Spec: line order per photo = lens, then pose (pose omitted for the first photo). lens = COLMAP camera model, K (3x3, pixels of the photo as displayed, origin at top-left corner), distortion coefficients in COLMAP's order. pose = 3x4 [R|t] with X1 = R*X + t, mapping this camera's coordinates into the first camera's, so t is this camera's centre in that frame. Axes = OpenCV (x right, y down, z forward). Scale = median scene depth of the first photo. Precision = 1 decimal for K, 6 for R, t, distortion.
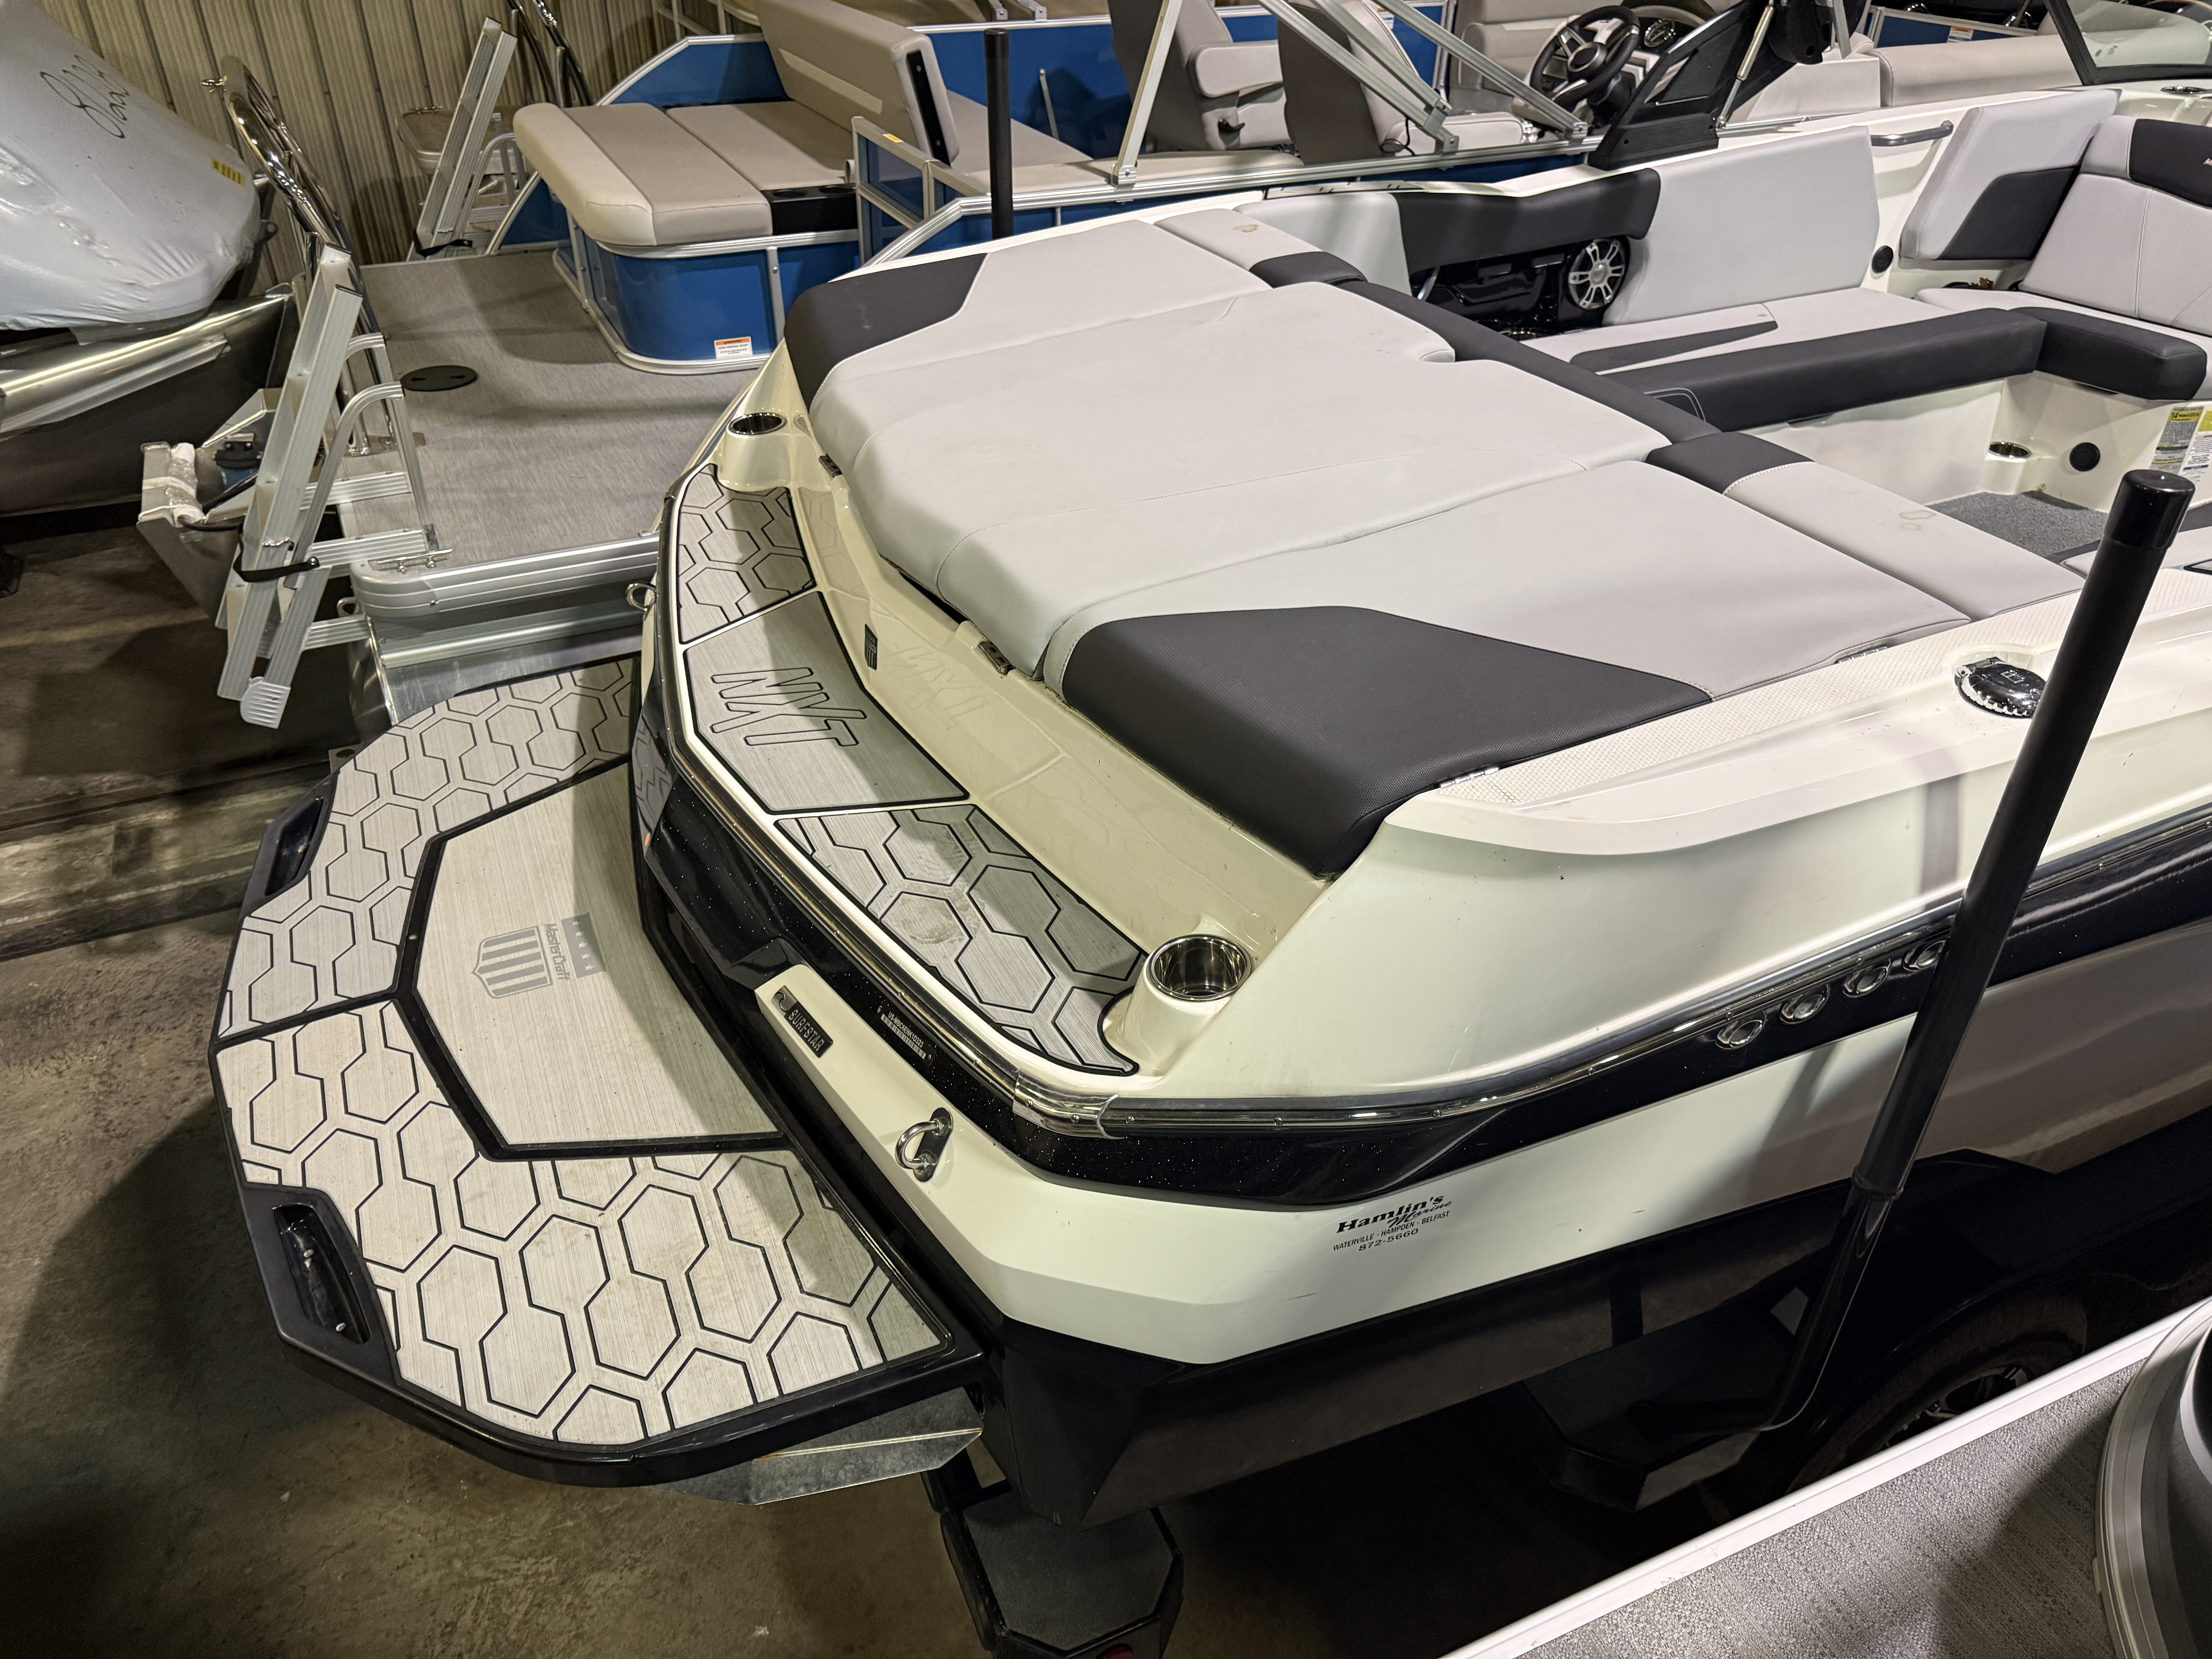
lens RADIAL K [[1587.5, 0, 1100.4], [0, 1587.5, 802.2], [0, 0, 1]] dist [-0.003120, -0.000437]
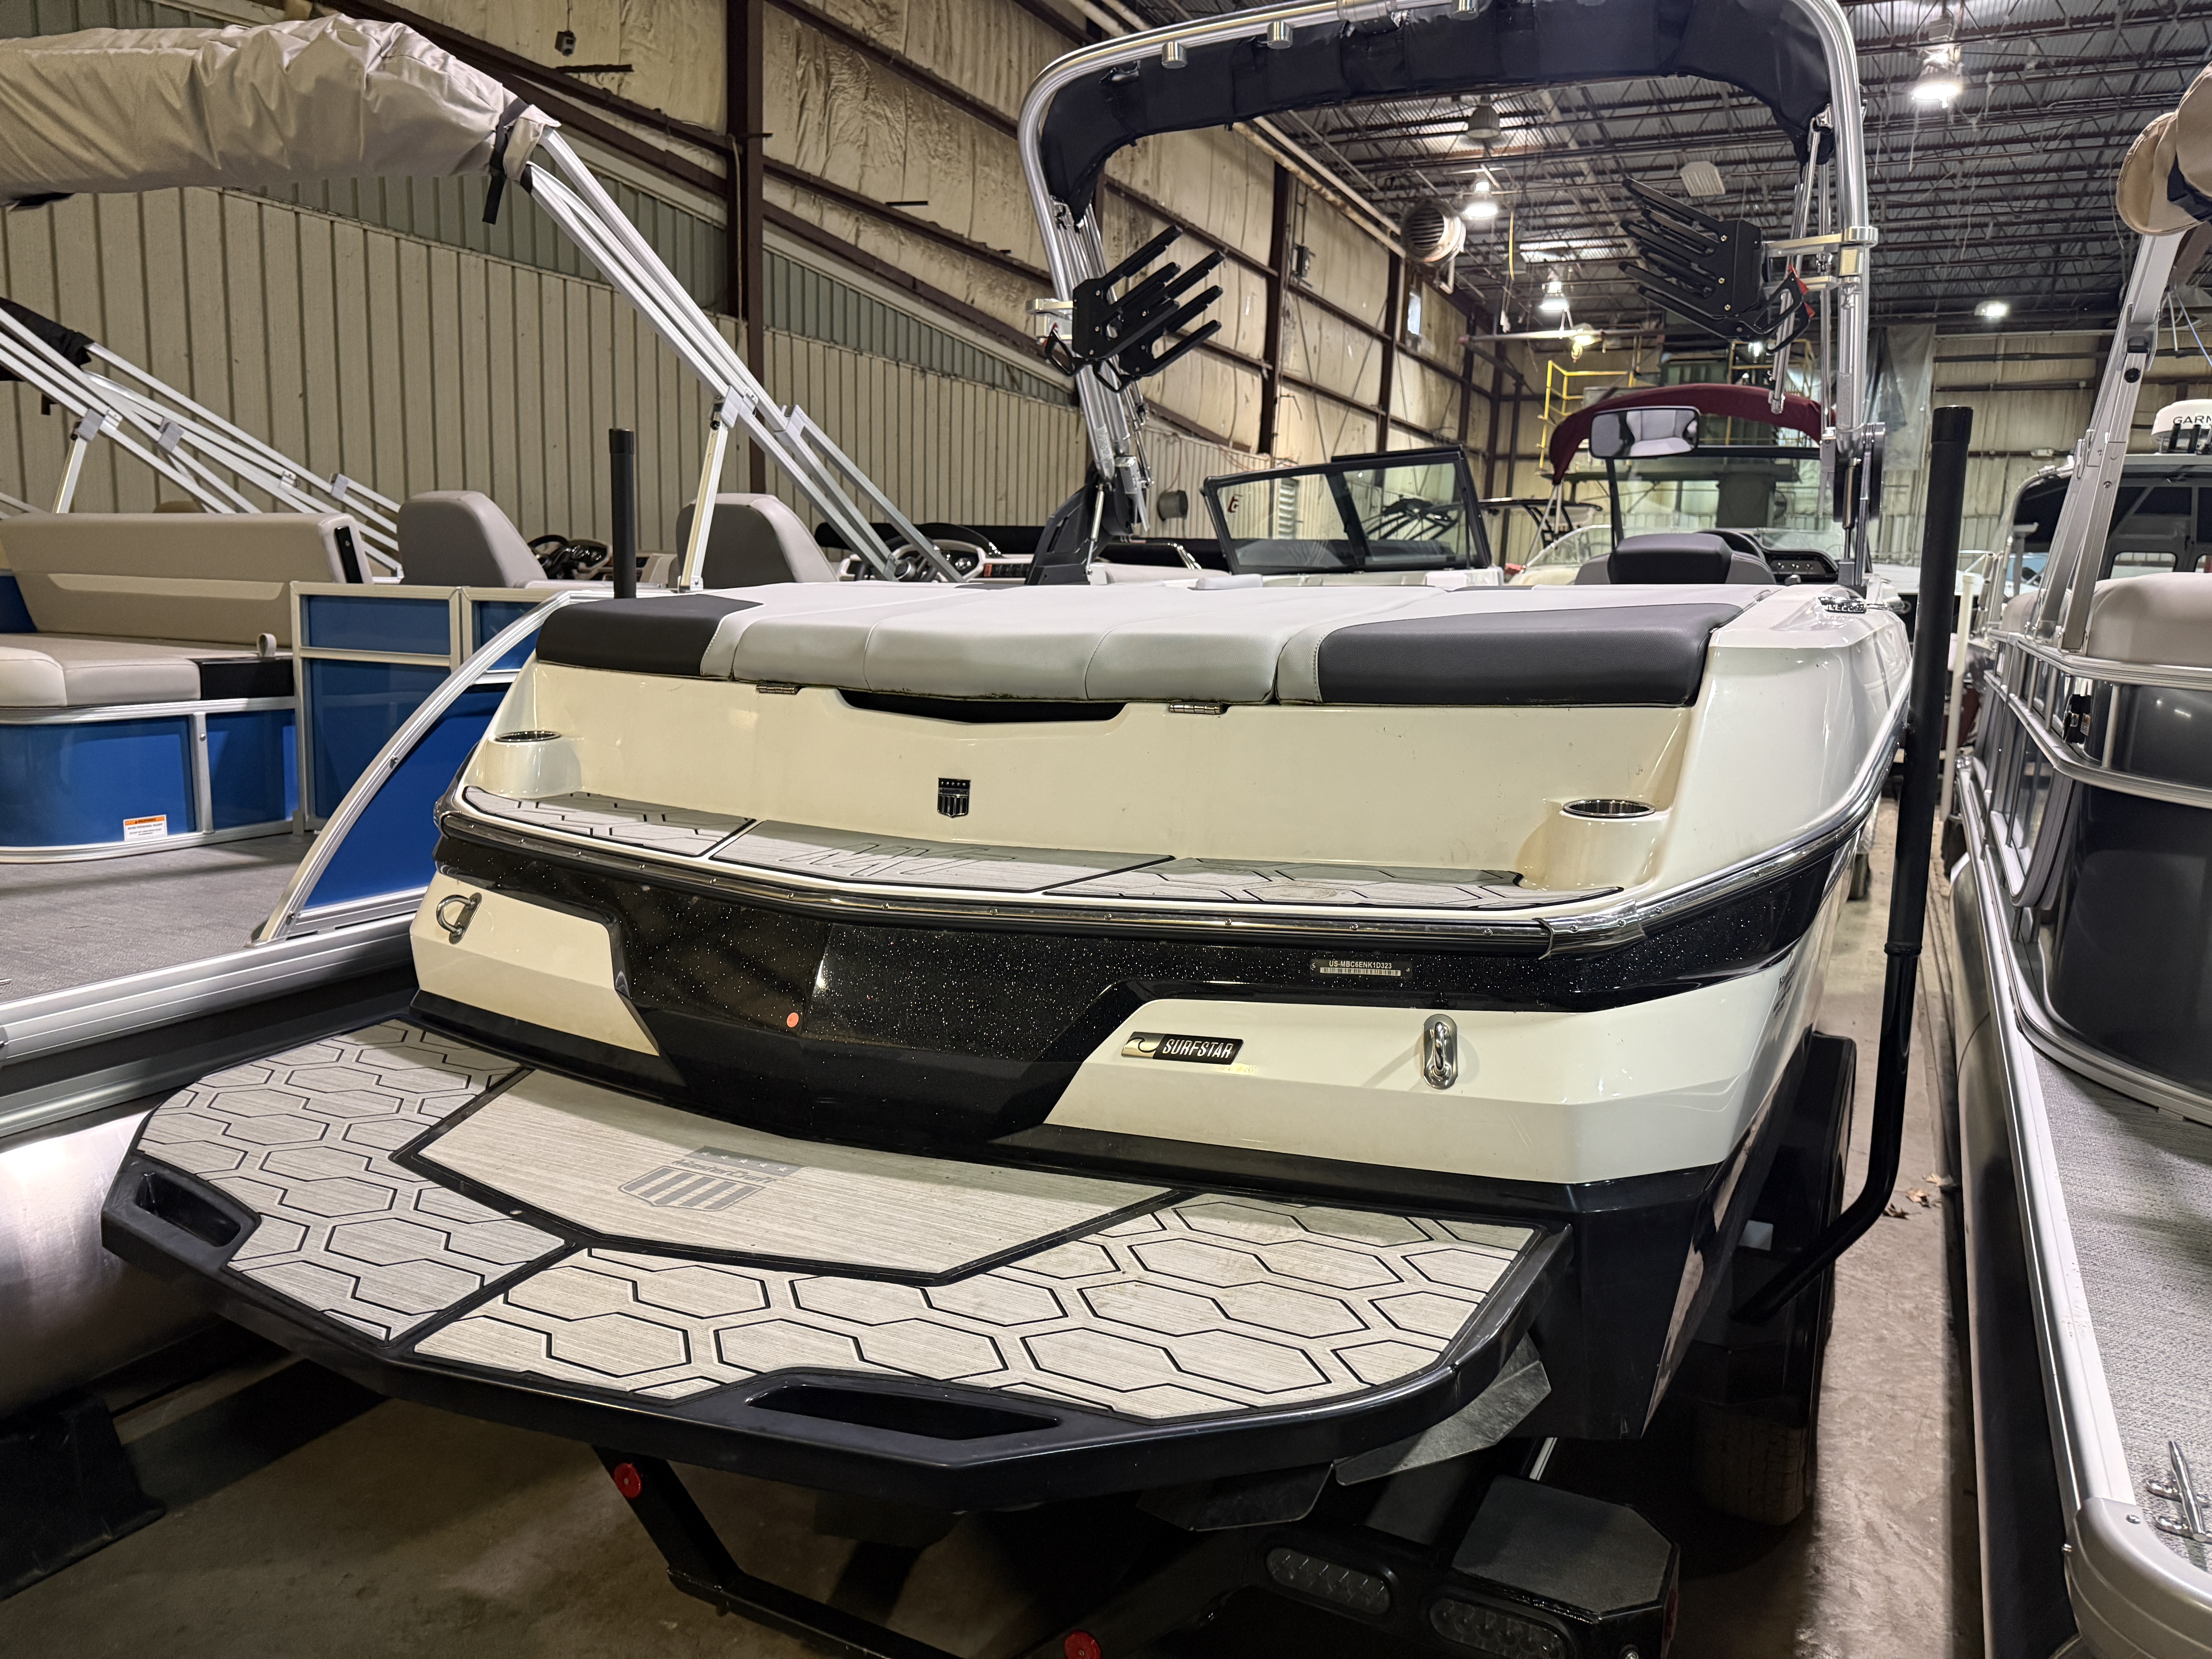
lens RADIAL K [[1556.1, 0, 1078.9], [0, 1556.1, 824.1], [0, 0, 1]] dist [0.060463, -0.081356]
pose [[0.786202, -0.077599, 0.613078, -0.714194], [0.320260, 0.899626, -0.296828, 0.242985], [-0.528507, 0.429711, 0.732139, 0.244692]]
